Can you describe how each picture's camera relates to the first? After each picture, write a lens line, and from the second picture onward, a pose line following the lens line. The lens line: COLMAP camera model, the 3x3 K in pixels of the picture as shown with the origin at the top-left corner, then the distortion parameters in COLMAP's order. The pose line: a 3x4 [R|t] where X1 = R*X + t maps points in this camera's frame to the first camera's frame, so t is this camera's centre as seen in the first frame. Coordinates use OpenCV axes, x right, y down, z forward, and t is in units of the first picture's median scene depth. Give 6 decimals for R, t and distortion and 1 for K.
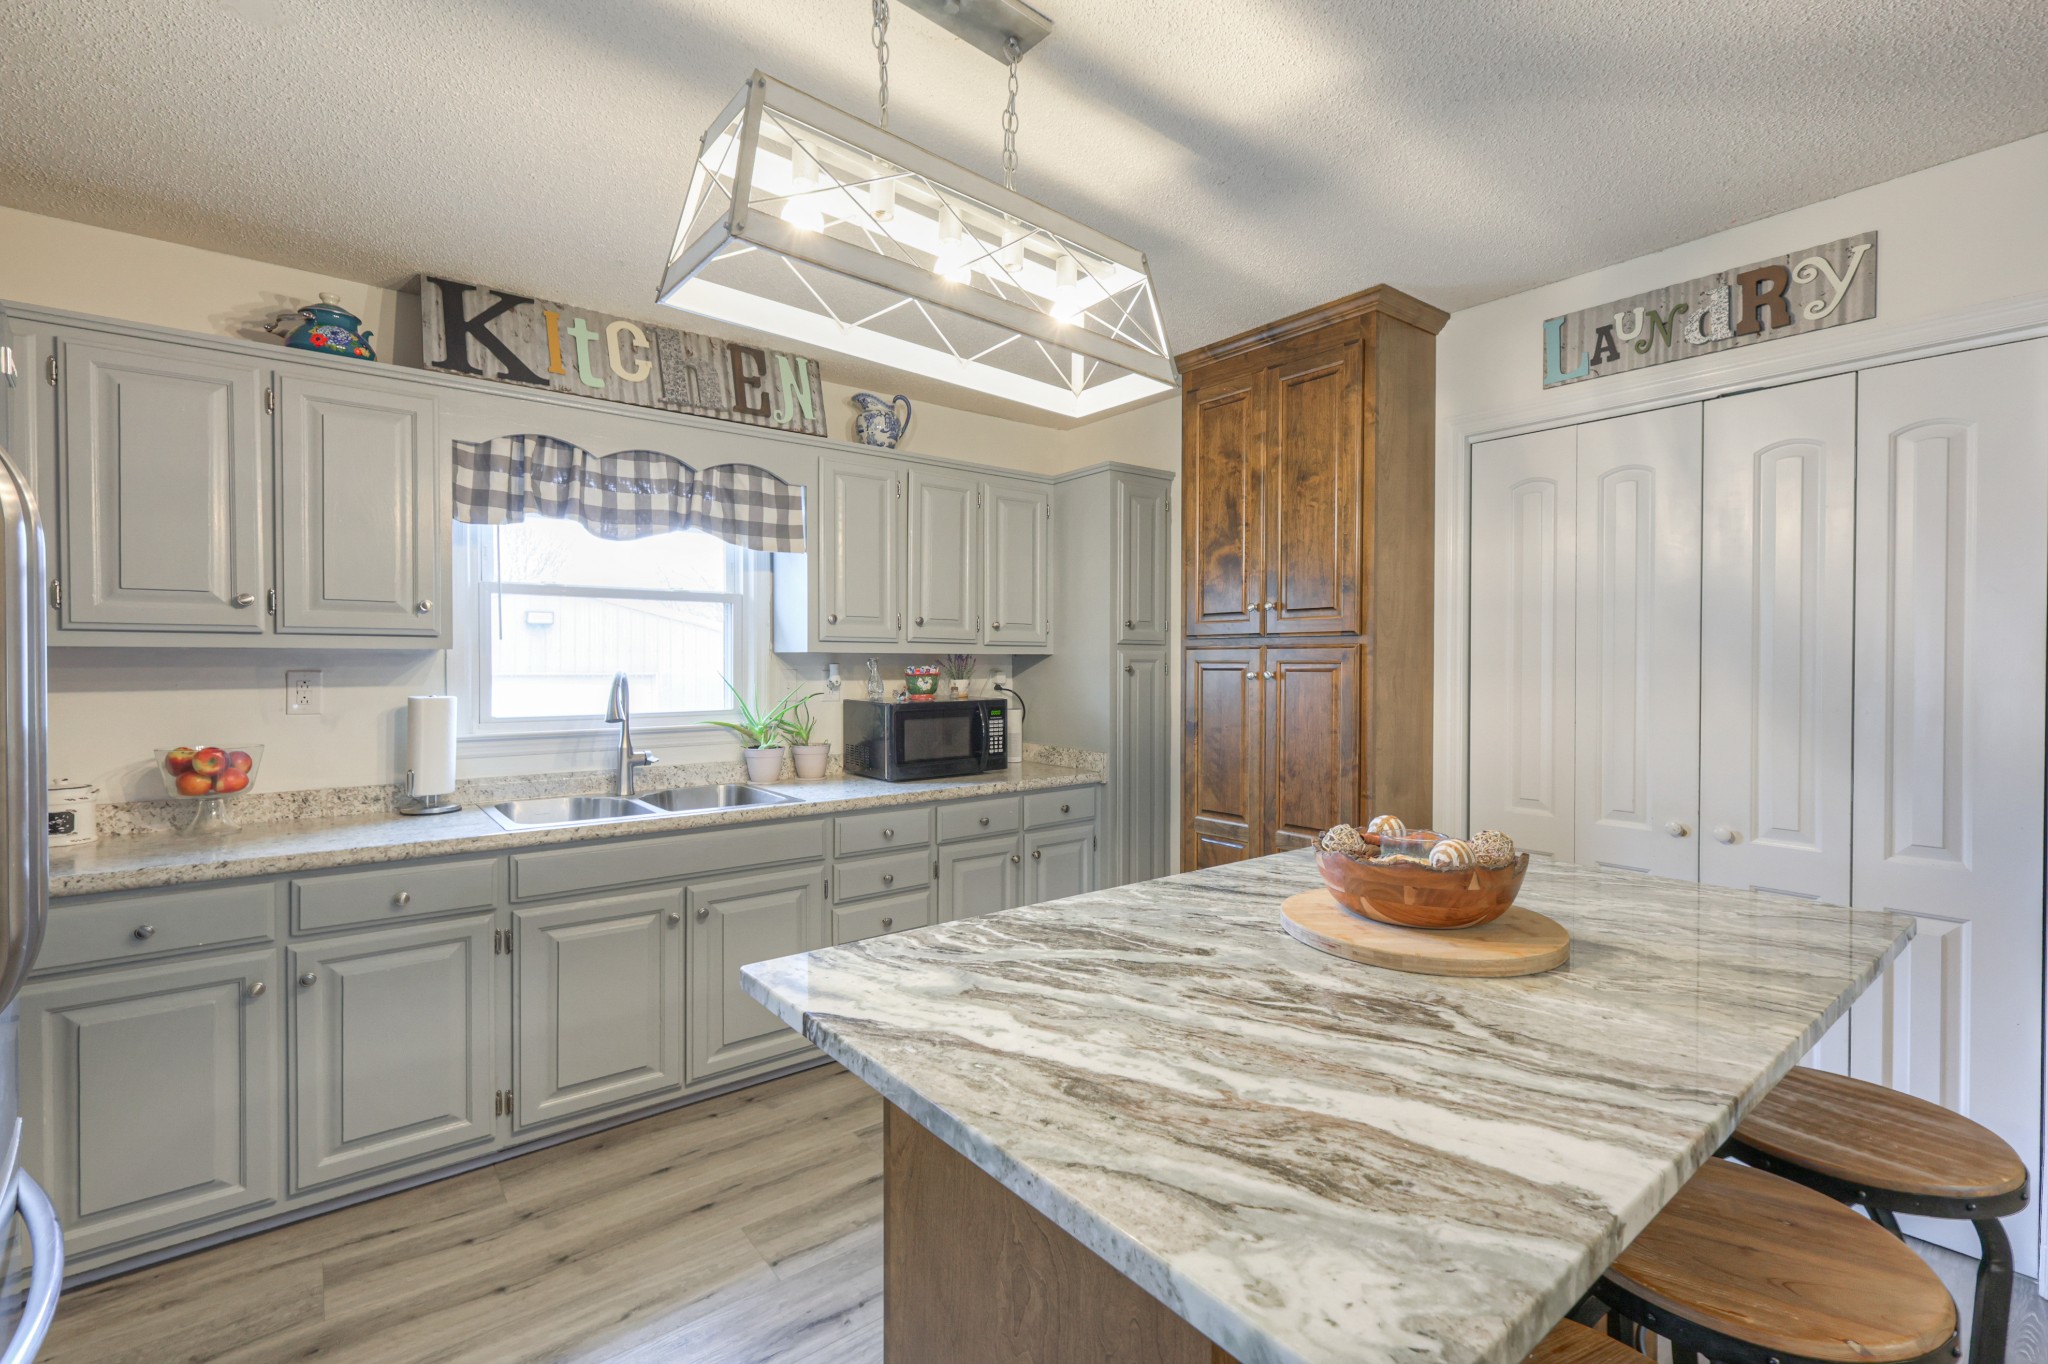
lens RADIAL K [[890.9, 0, 1015.0], [0, 890.9, 677.1], [0, 0, 1]] dist [-0.000468, 0.003499]
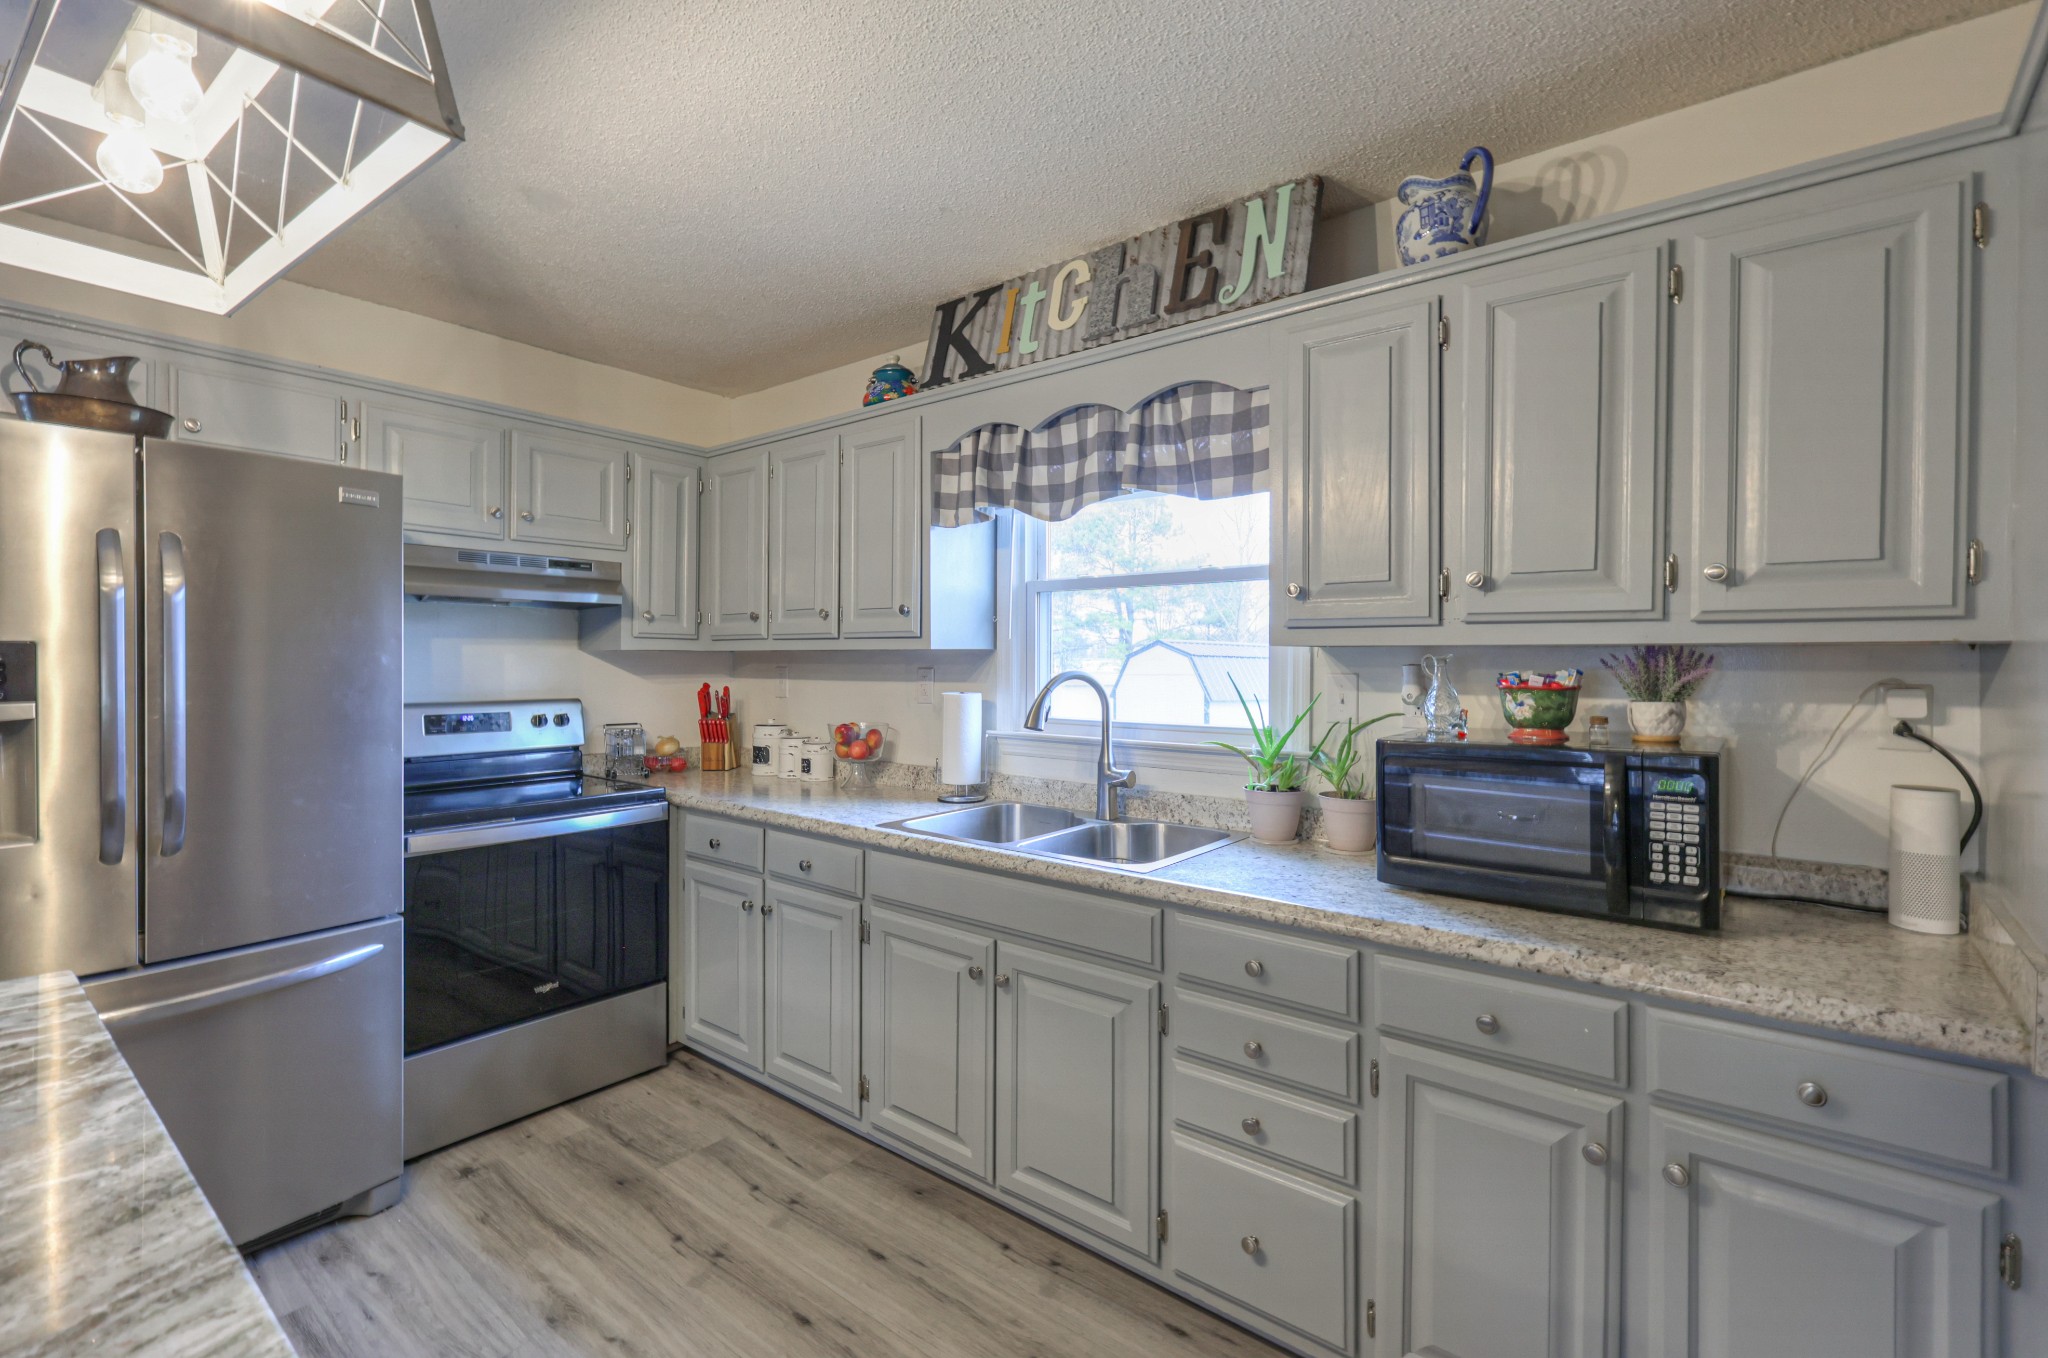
lens RADIAL K [[890.9, 0, 1032.2], [0, 890.9, 670.9], [0, 0, 1]] dist [-0.000468, 0.003499]
pose [[0.242502, 0.008173, -0.970117, 0.408206], [-0.021844, 0.999757, 0.002963, -0.009996], [0.969905, 0.020472, 0.242621, 0.815413]]
